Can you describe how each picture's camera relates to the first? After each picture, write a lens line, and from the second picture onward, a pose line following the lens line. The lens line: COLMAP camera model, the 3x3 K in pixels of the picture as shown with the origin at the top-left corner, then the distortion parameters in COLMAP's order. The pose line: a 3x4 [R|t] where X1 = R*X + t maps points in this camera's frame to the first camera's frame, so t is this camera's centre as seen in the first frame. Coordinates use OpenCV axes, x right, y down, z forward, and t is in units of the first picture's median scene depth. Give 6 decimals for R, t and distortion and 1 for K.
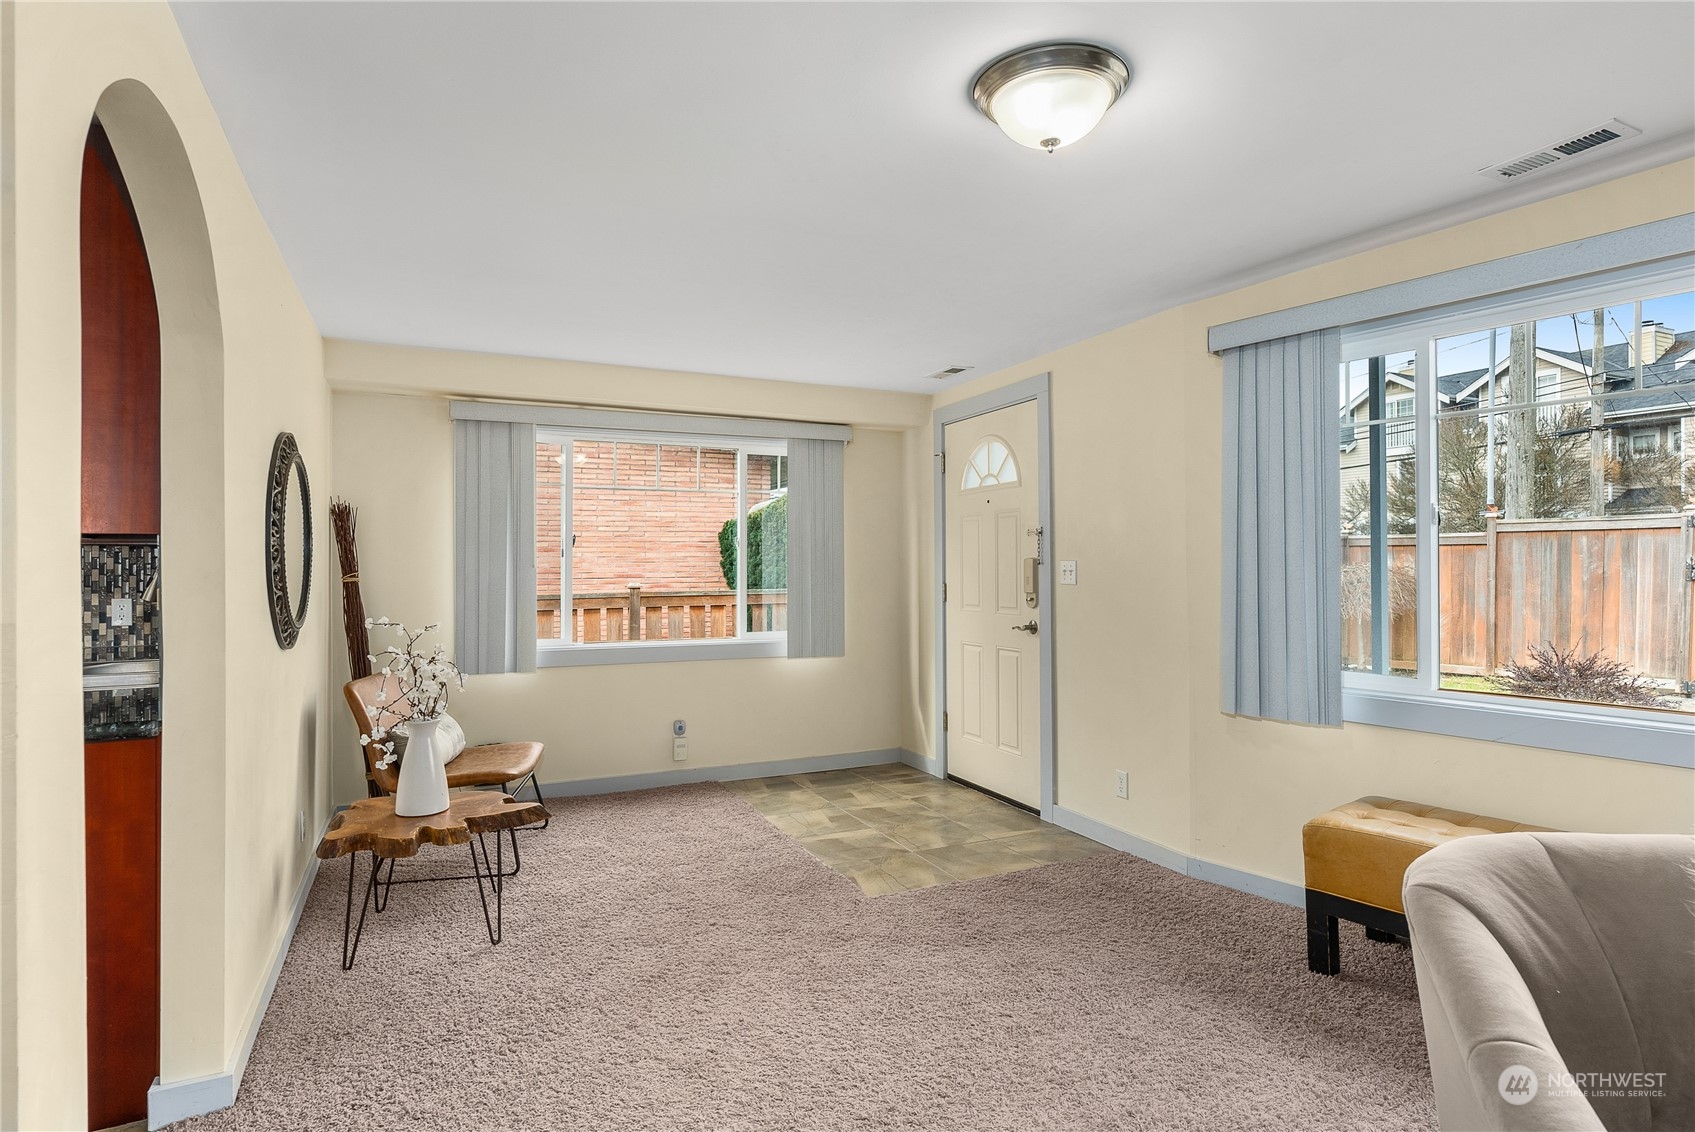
lens RADIAL K [[901.6, 0, 847.0], [0, 901.6, 561.0], [0, 0, 1]] dist [0.003009, 0.000587]
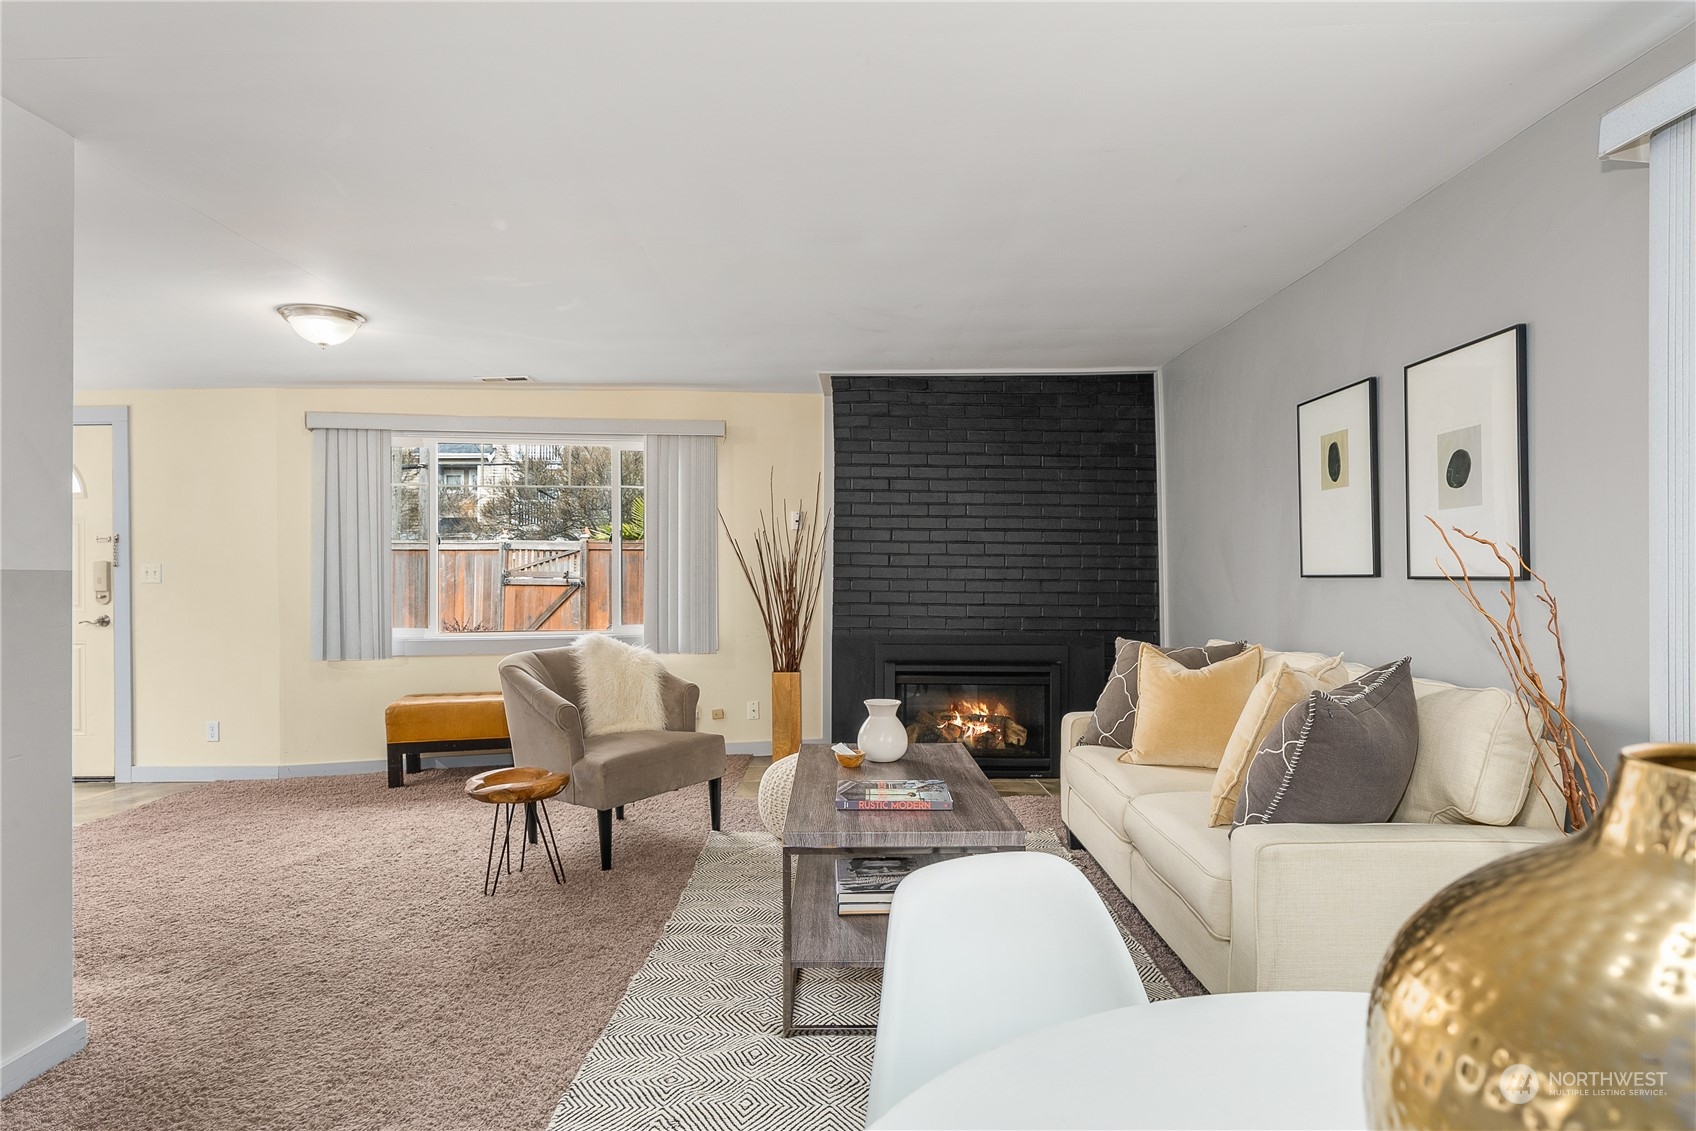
lens RADIAL K [[902.2, 0, 847.5], [0, 902.2, 560.5], [0, 0, 1]] dist [0.003009, 0.000587]
pose [[0.420649, 0.016289, 0.907077, -0.466195], [-0.000032, 0.999839, -0.017940, 0.017629], [-0.907223, 0.007518, 0.420582, -0.371988]]
